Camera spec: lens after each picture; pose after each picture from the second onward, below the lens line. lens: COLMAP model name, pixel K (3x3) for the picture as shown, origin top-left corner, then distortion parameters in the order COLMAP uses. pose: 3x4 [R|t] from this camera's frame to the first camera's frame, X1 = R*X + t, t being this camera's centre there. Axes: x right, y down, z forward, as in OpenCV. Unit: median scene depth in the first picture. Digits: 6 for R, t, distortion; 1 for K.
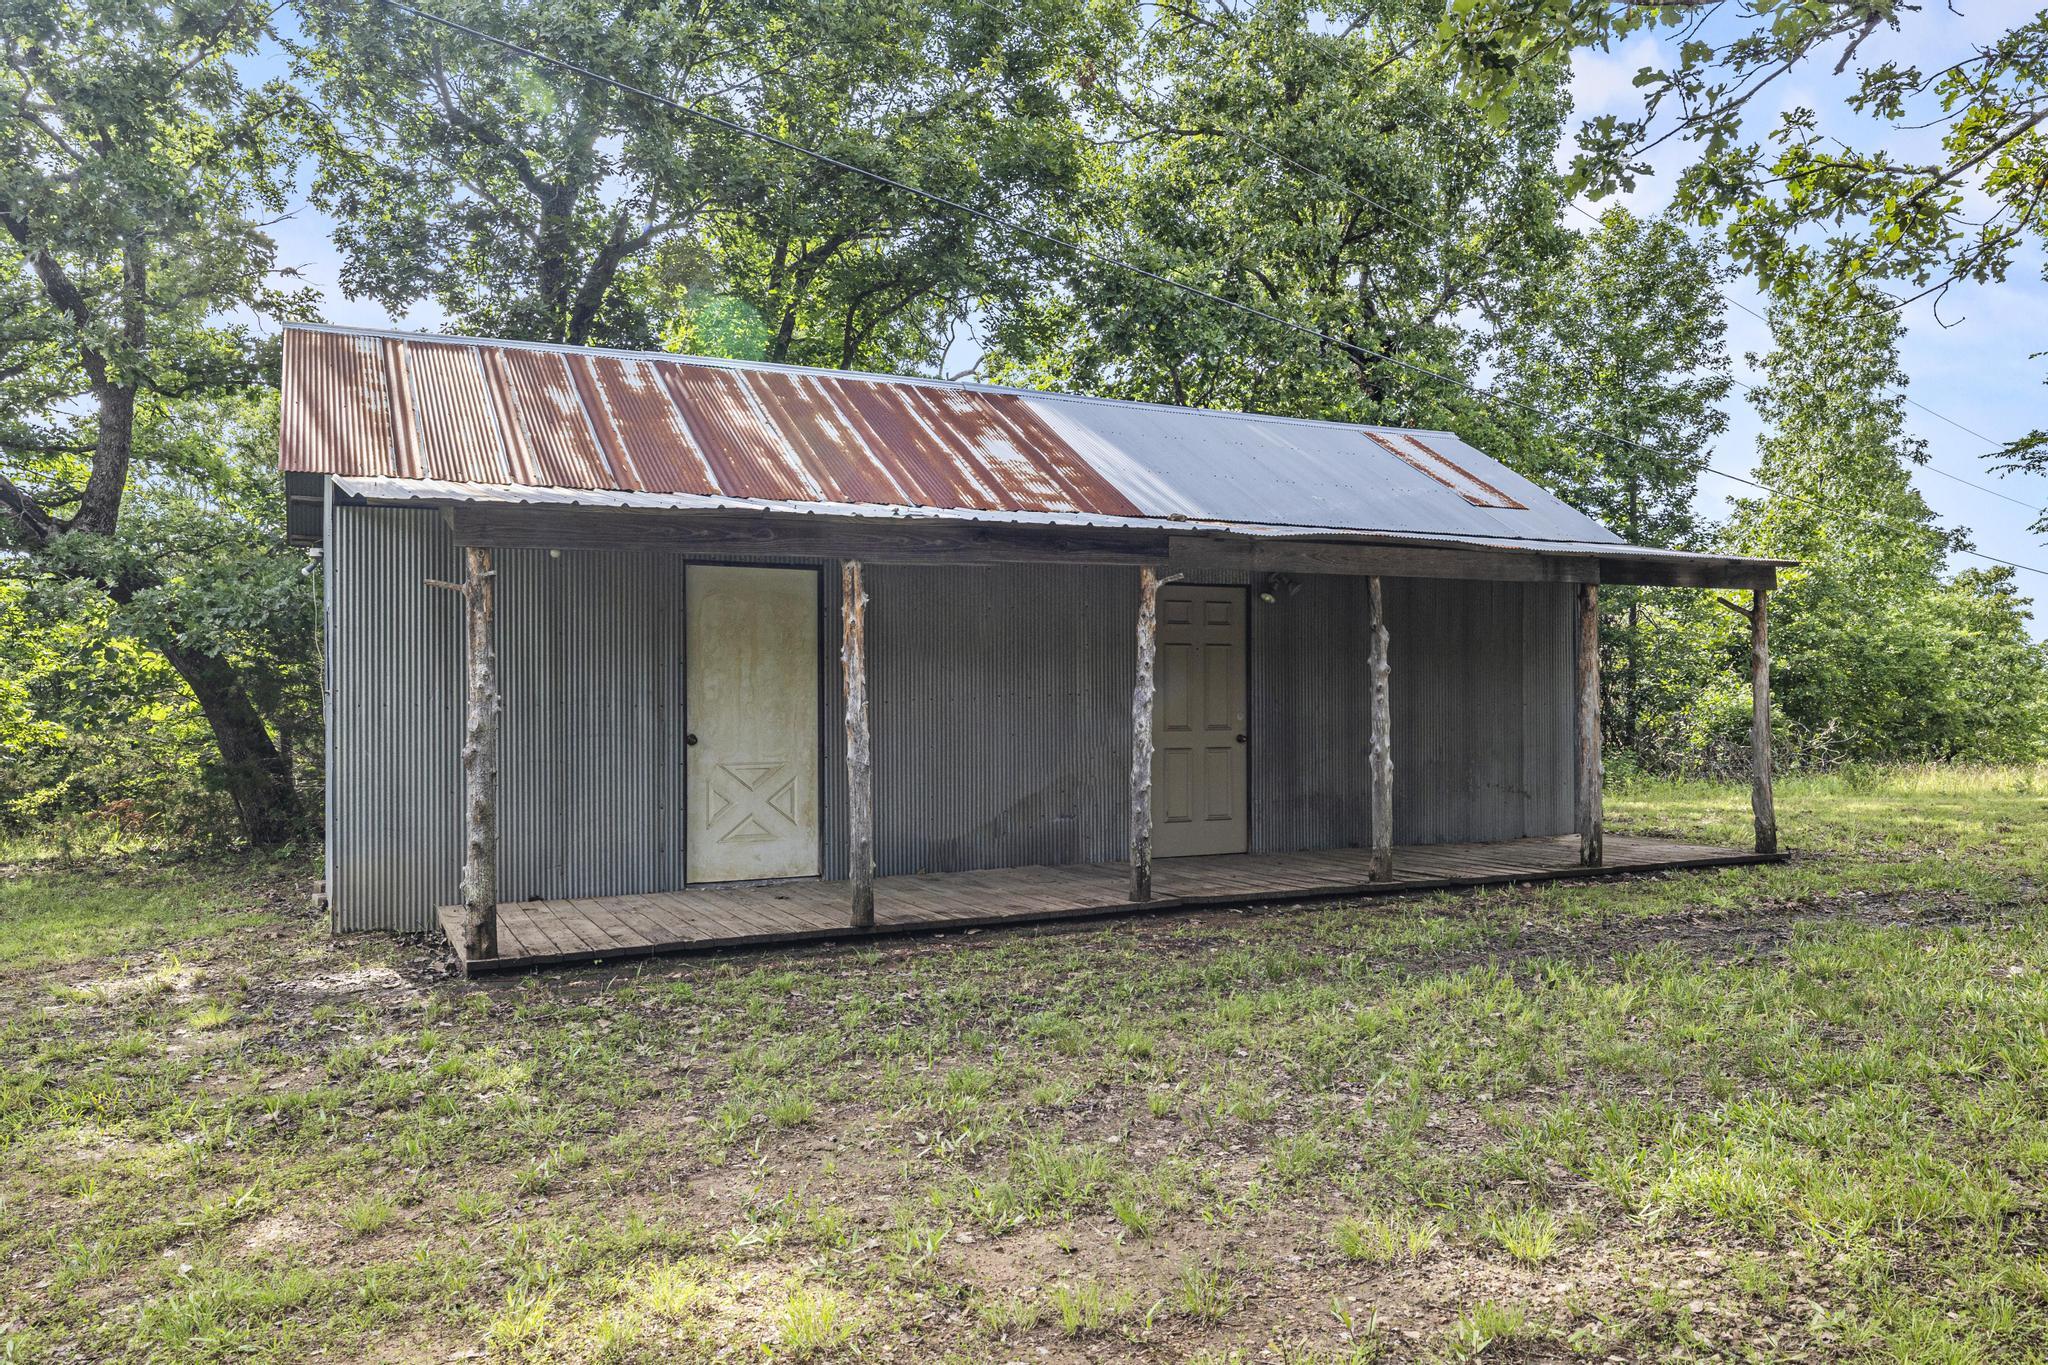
lens RADIAL K [[1422.3, 0, 1024.0], [0, 1422.3, 681.7], [0, 0, 1]] dist [0.005769, 0.005933]
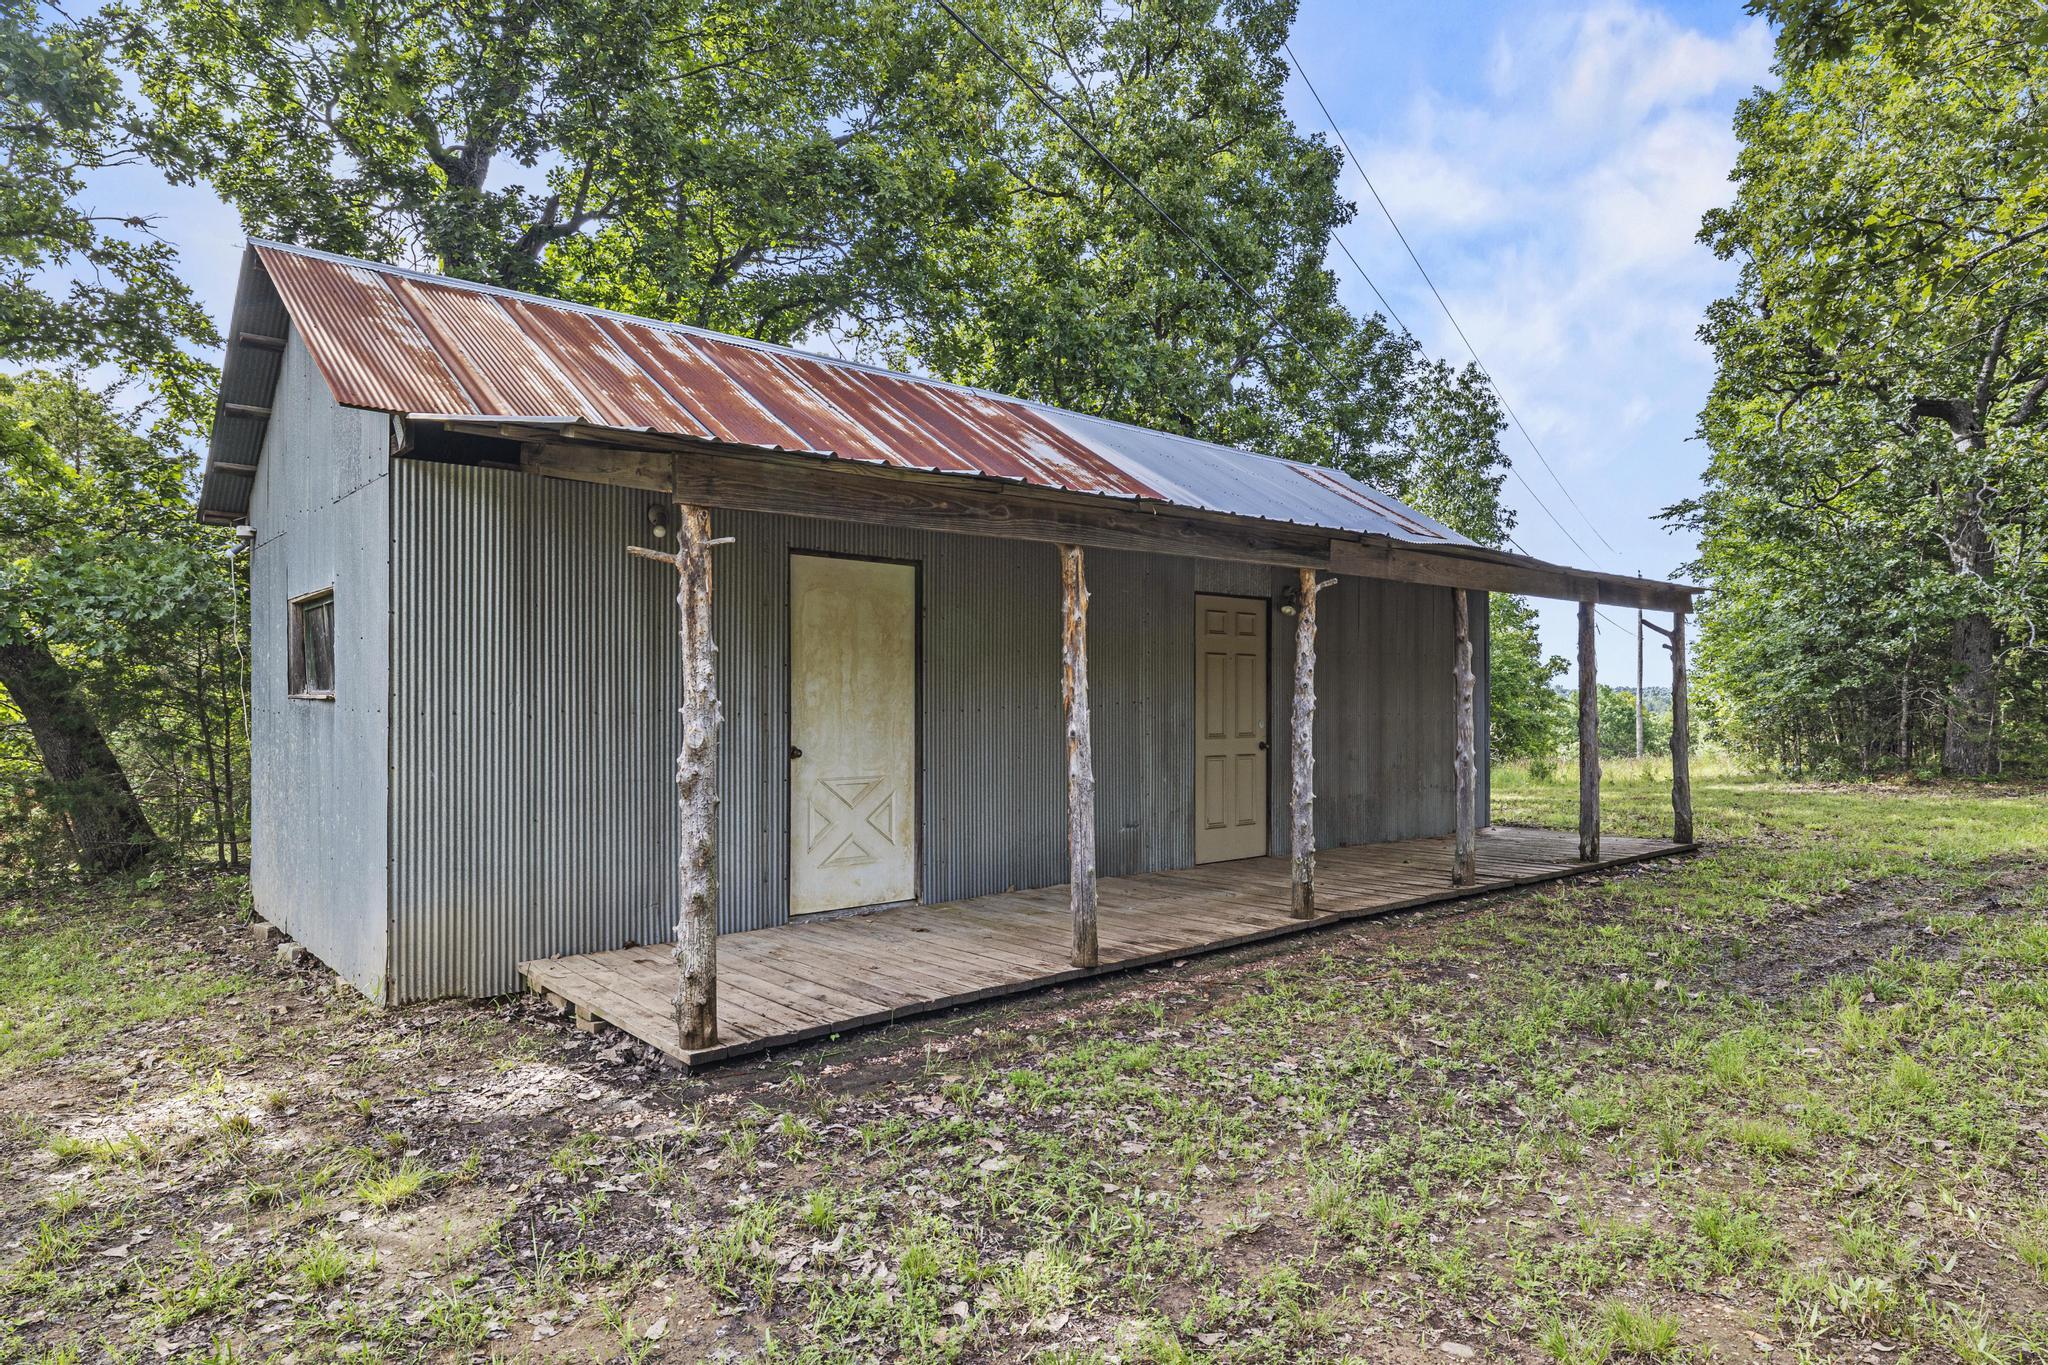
lens RADIAL K [[1175.7, 0, 1023.7], [0, 1175.7, 688.0], [0, 0, 1]] dist [0.014411, -0.001817]
pose [[0.968876, 0.005947, 0.247474, -0.271089], [-0.004953, 0.999977, -0.004637, 0.003425], [-0.247496, 0.003267, 0.968883, 0.253400]]
